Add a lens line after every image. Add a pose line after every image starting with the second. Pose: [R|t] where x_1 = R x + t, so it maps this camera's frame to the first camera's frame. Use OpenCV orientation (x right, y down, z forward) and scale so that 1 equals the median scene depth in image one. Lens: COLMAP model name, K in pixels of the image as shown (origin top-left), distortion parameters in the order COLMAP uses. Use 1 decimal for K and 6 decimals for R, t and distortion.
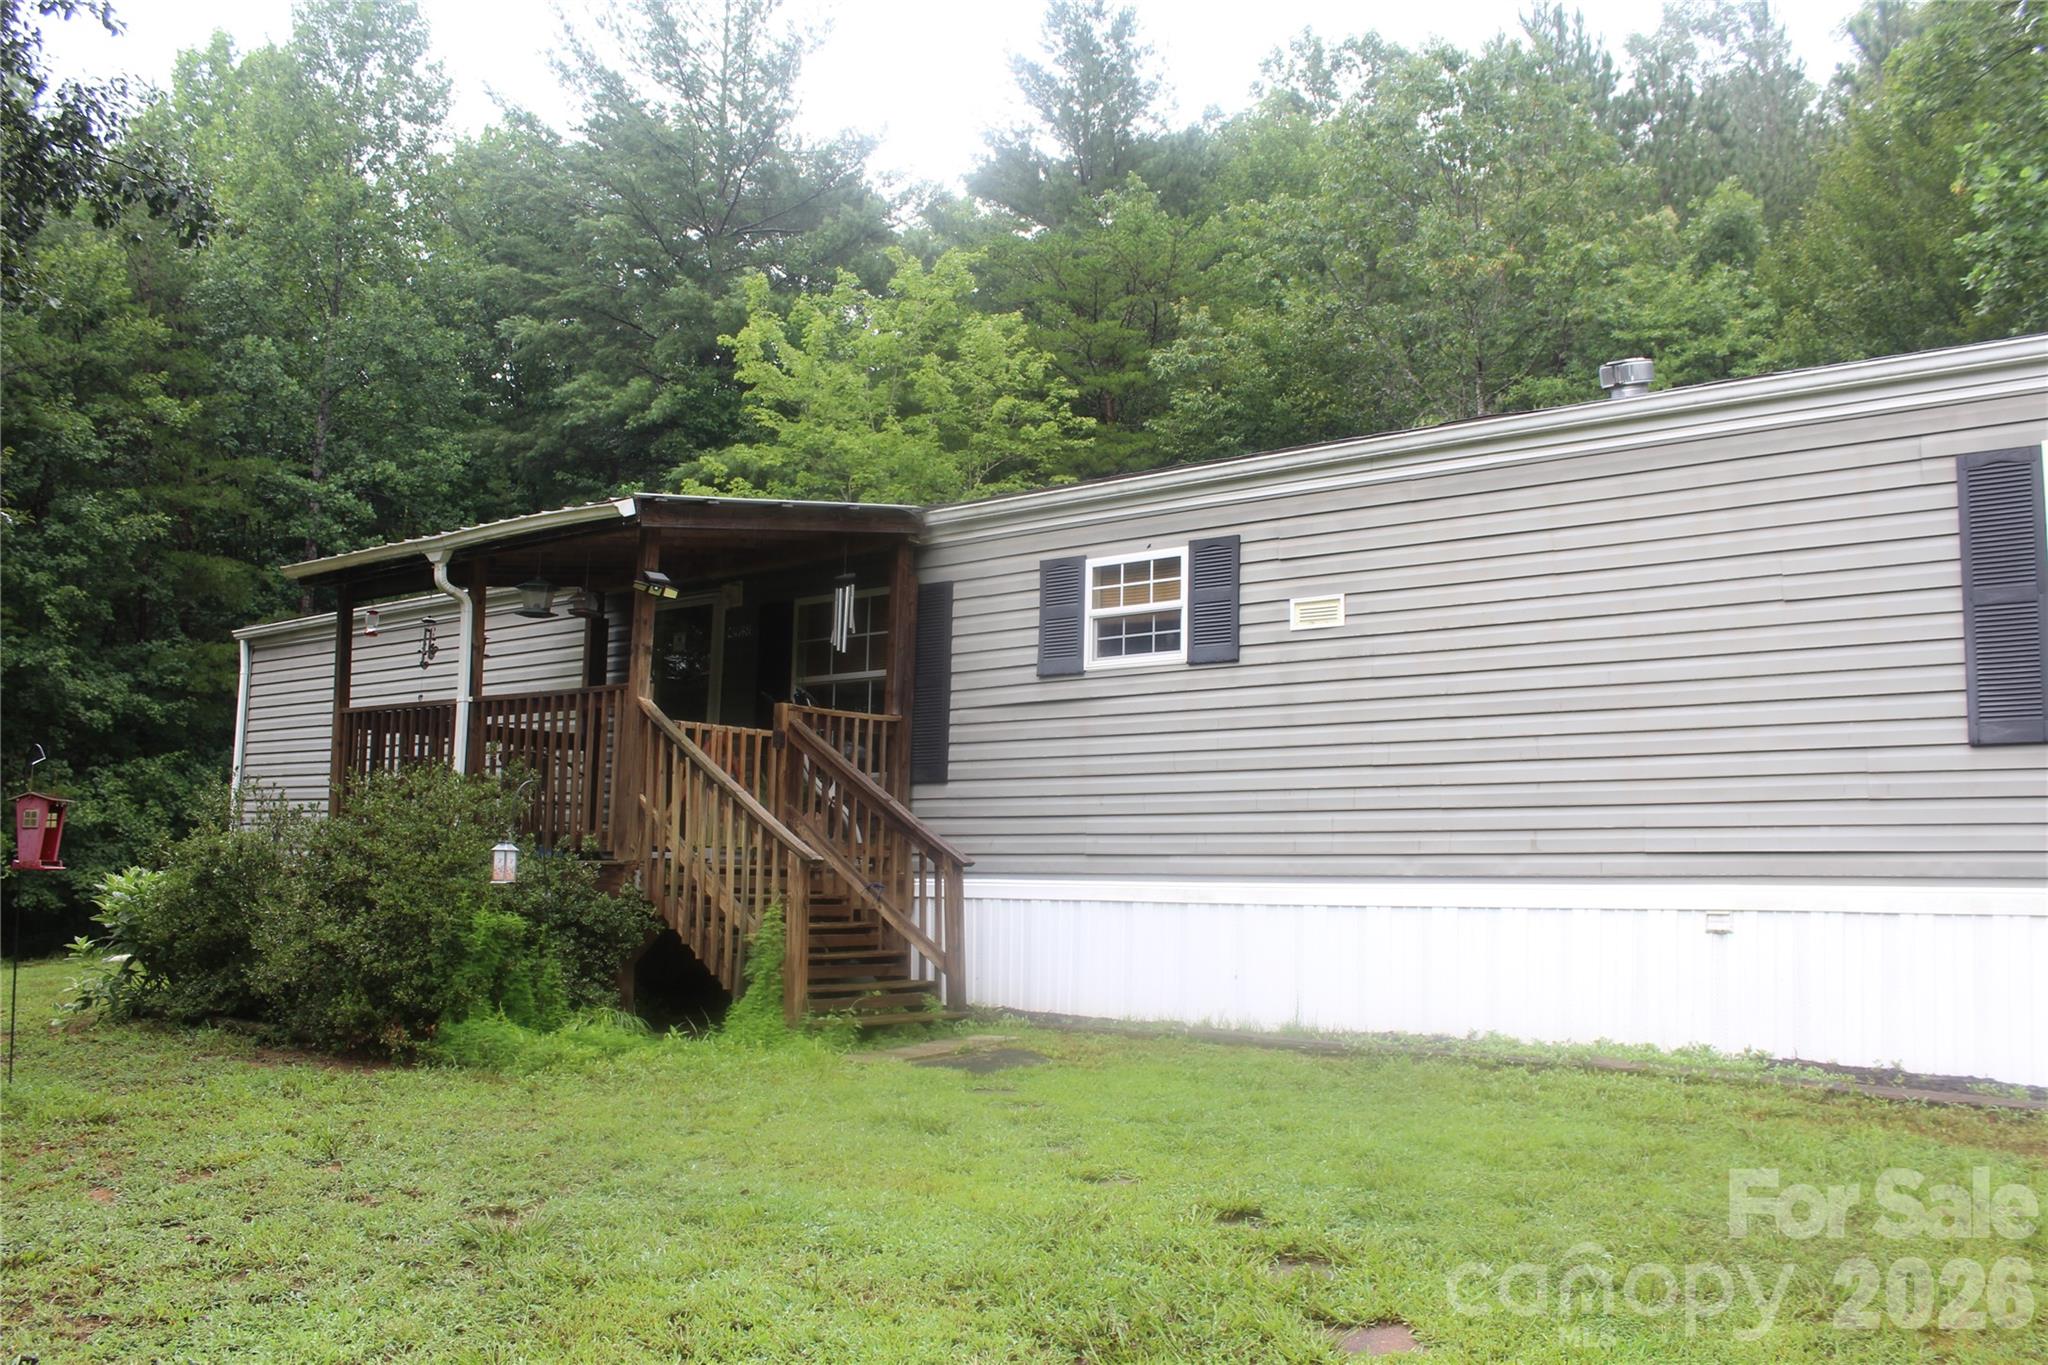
lens RADIAL K [[1708.2, 0, 993.8], [0, 1708.2, 674.4], [0, 0, 1]] dist [-0.154617, 0.133591]
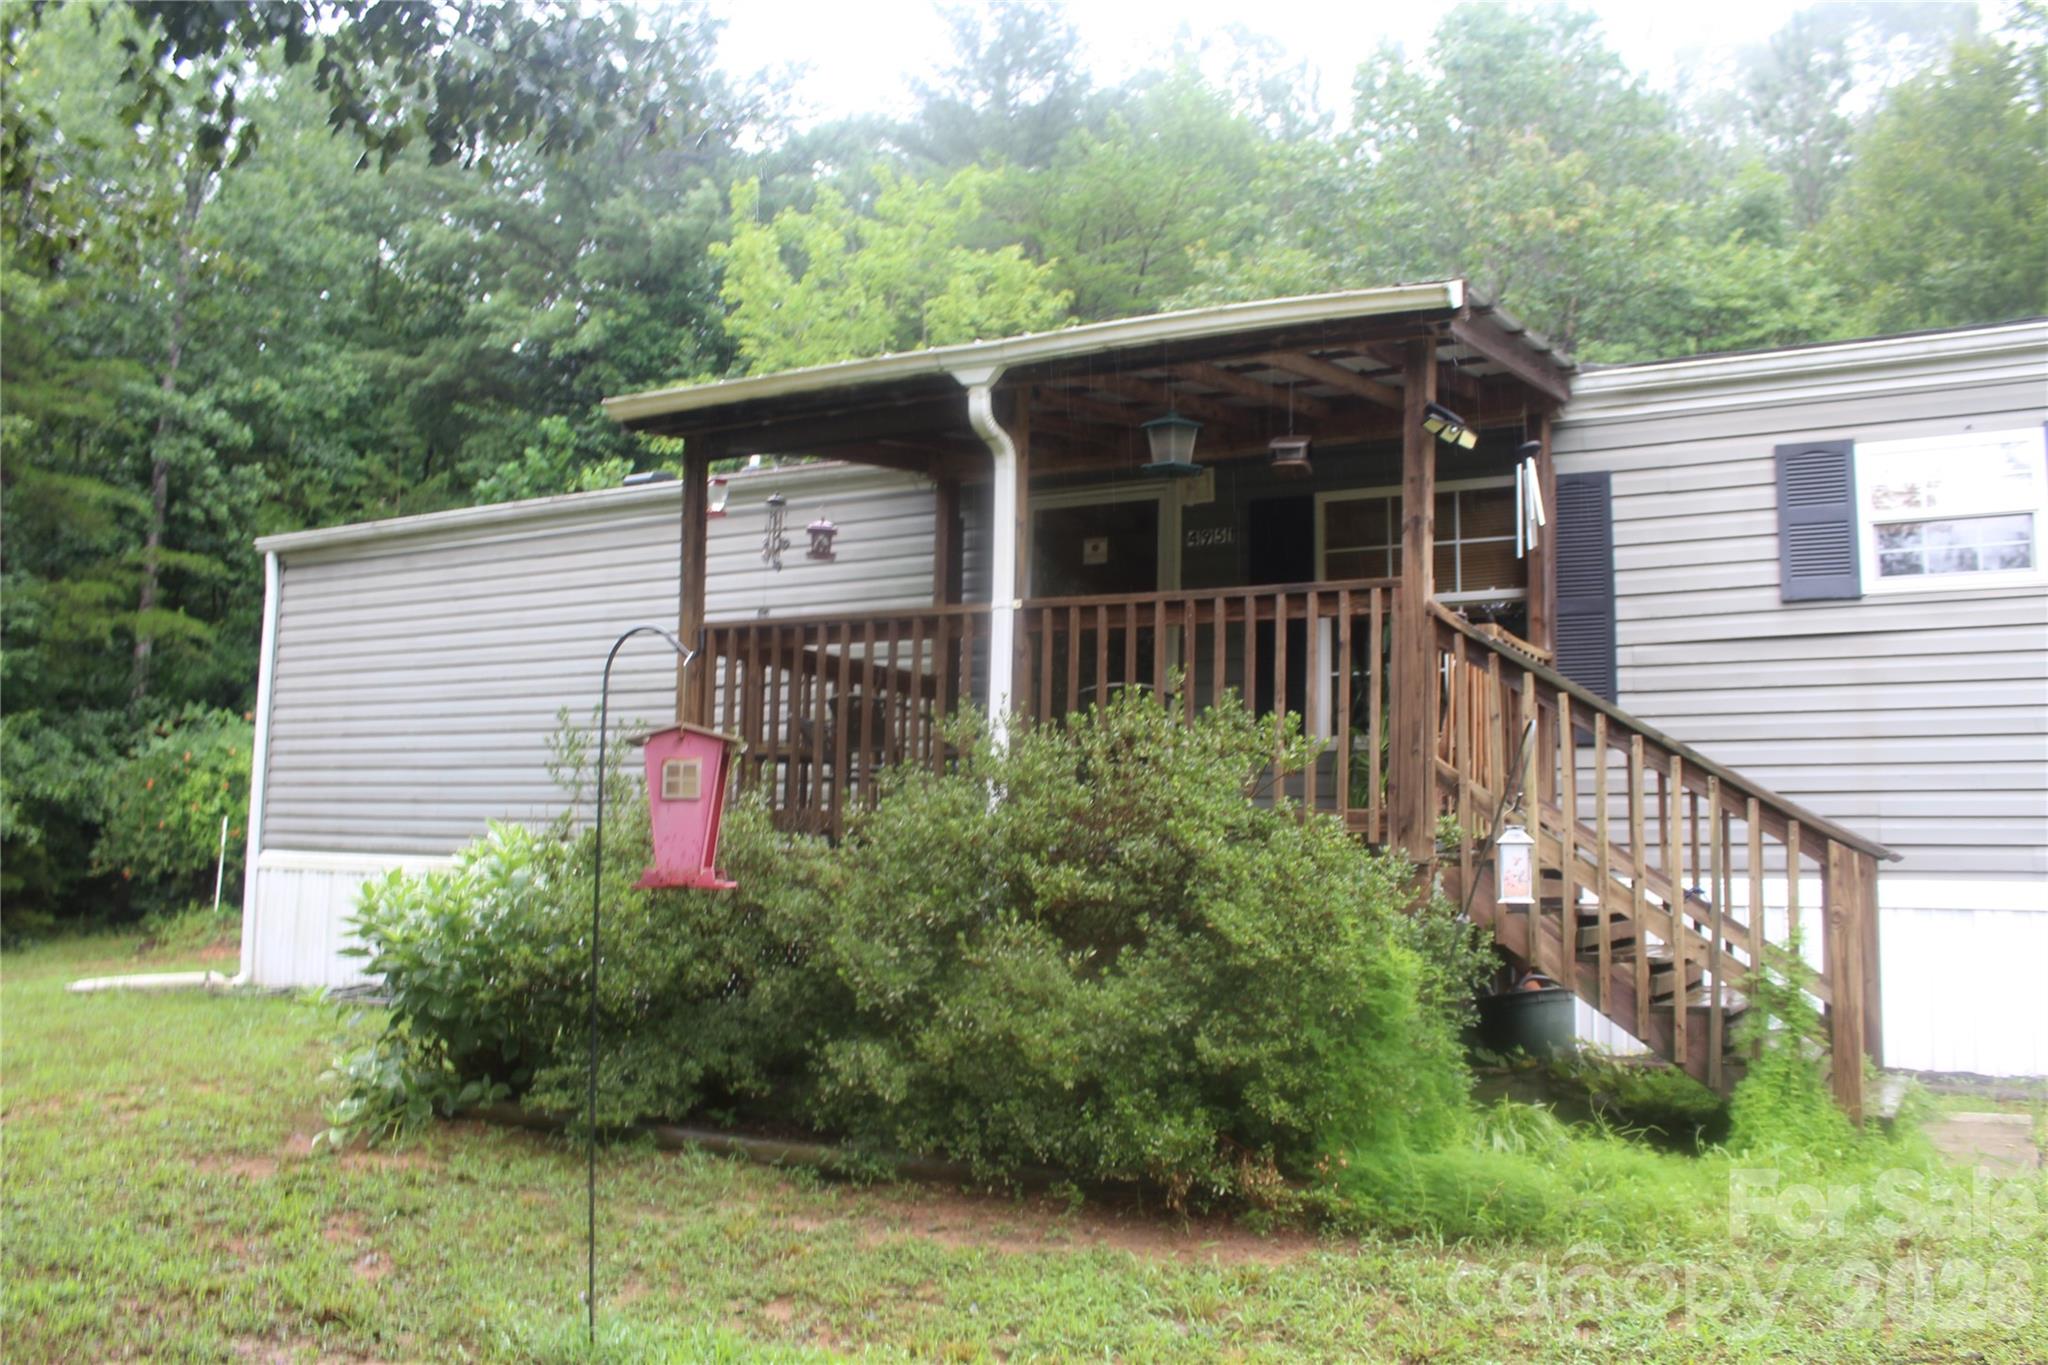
lens RADIAL K [[1708.2, 0, 1065.0], [0, 1708.2, 696.3], [0, 0, 1]] dist [-0.154617, 0.133591]
pose [[0.984483, 0.022262, 0.174065, -0.229496], [-0.025696, 0.999517, 0.017502, 0.021361], [-0.173591, -0.021703, 0.984579, 0.205260]]
